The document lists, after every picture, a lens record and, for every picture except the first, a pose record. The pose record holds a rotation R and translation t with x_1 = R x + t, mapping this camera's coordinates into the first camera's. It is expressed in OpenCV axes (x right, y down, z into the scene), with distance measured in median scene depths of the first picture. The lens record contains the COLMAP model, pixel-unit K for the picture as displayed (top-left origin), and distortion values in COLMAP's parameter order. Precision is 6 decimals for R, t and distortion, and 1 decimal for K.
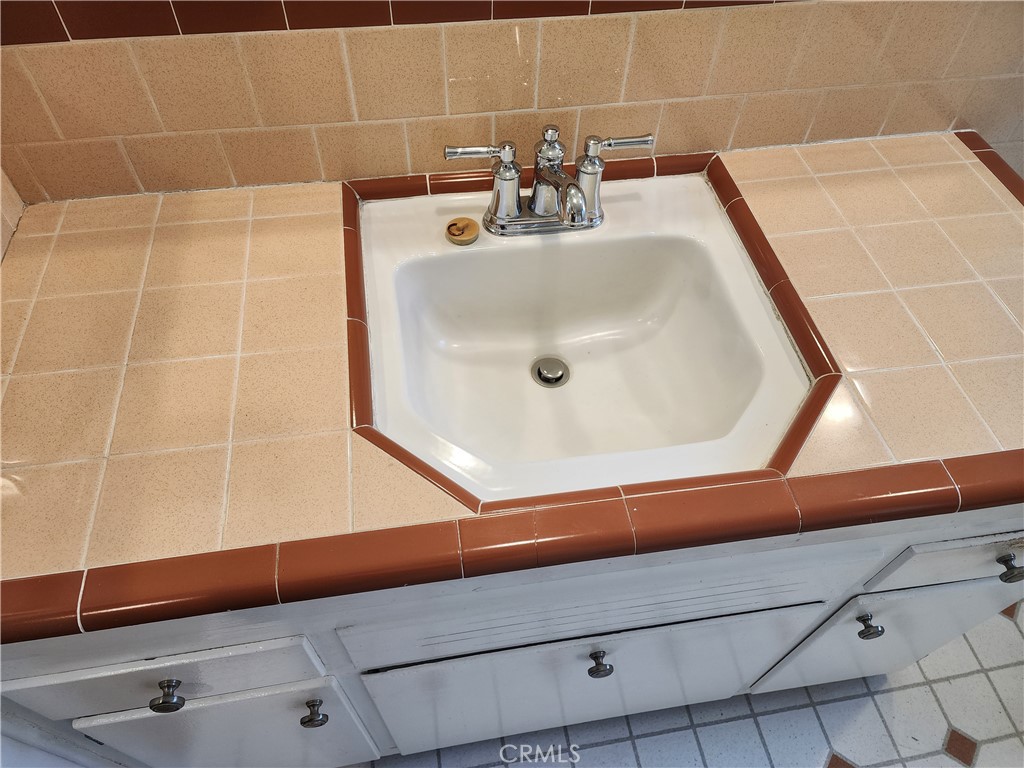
lens RADIAL K [[688.8, 0, 518.6], [0, 688.8, 389.2], [0, 0, 1]] dist [0.103305, -0.096894]
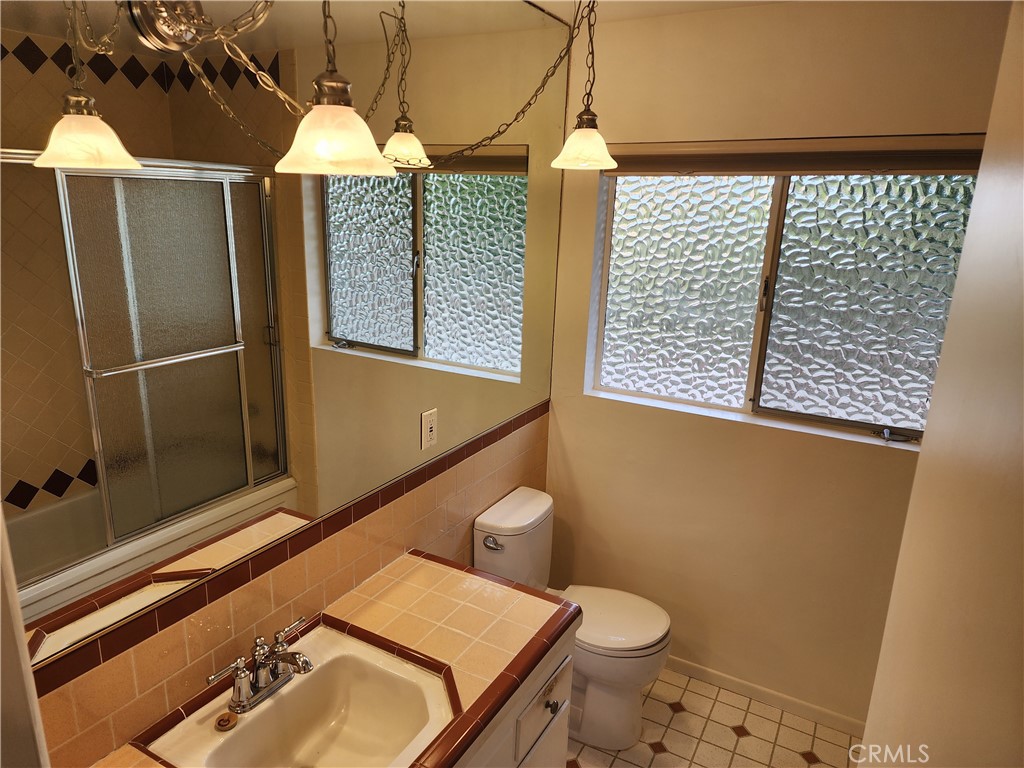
lens RADIAL K [[688.8, 0, 518.6], [0, 688.8, 389.2], [0, 0, 1]] dist [0.103305, -0.096894]
pose [[0.623513, -0.211402, 0.752689, -0.724071], [0.616171, 0.725456, -0.306671, 0.130916], [-0.481212, 0.654998, 0.582591, -0.774068]]
